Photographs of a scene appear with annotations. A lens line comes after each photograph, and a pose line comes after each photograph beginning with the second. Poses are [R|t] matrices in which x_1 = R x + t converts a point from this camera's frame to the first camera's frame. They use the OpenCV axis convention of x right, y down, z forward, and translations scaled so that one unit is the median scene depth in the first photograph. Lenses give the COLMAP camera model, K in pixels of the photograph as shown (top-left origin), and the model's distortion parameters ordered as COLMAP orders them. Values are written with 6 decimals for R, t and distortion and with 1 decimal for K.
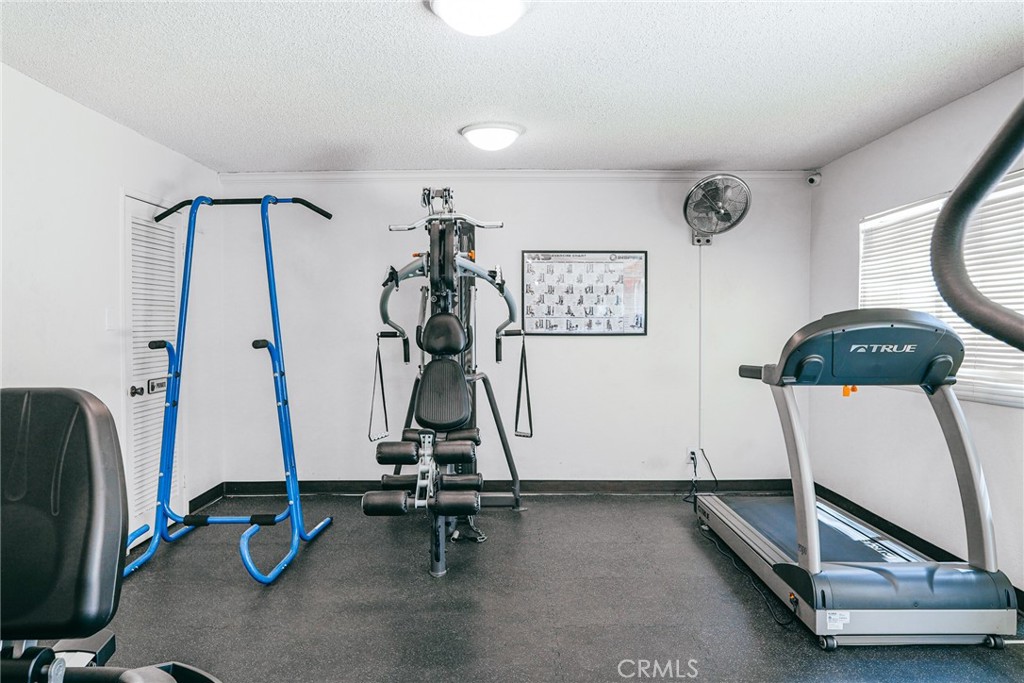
lens RADIAL K [[718.7, 0, 512.0], [0, 718.7, 341.5], [0, 0, 1]] dist [-0.020887, 0.004091]
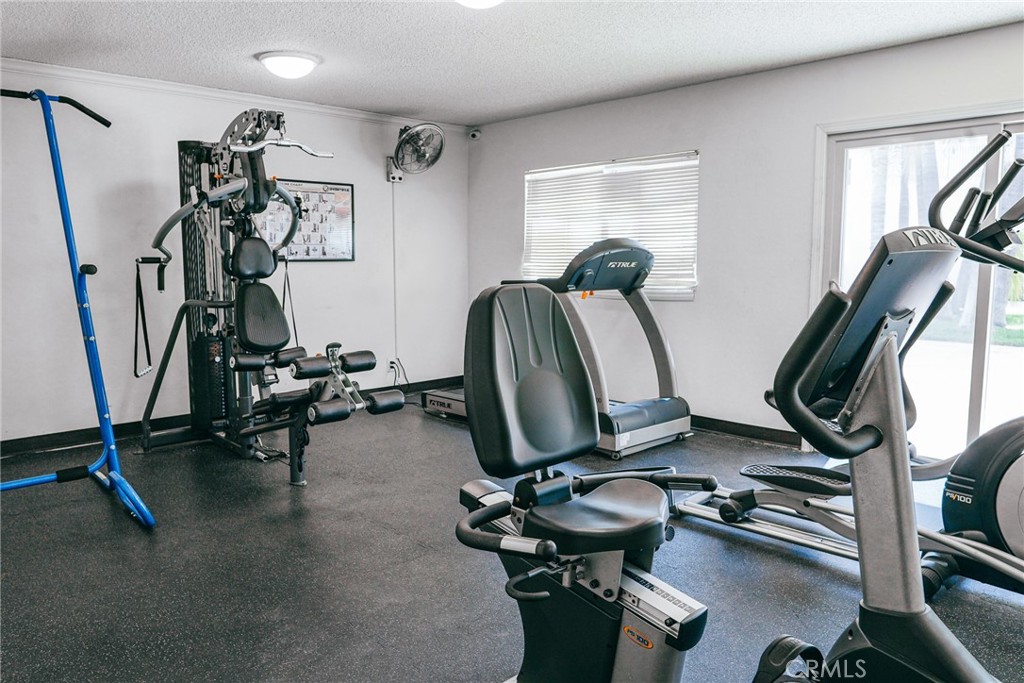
lens RADIAL K [[718.7, 0, 512.0], [0, 718.7, 341.5], [0, 0, 1]] dist [-0.020887, 0.004091]
pose [[0.737311, -0.080412, 0.670751, -0.436024], [0.018077, 0.994883, 0.099400, 0.010156], [-0.675312, -0.061163, 0.734992, 0.014621]]
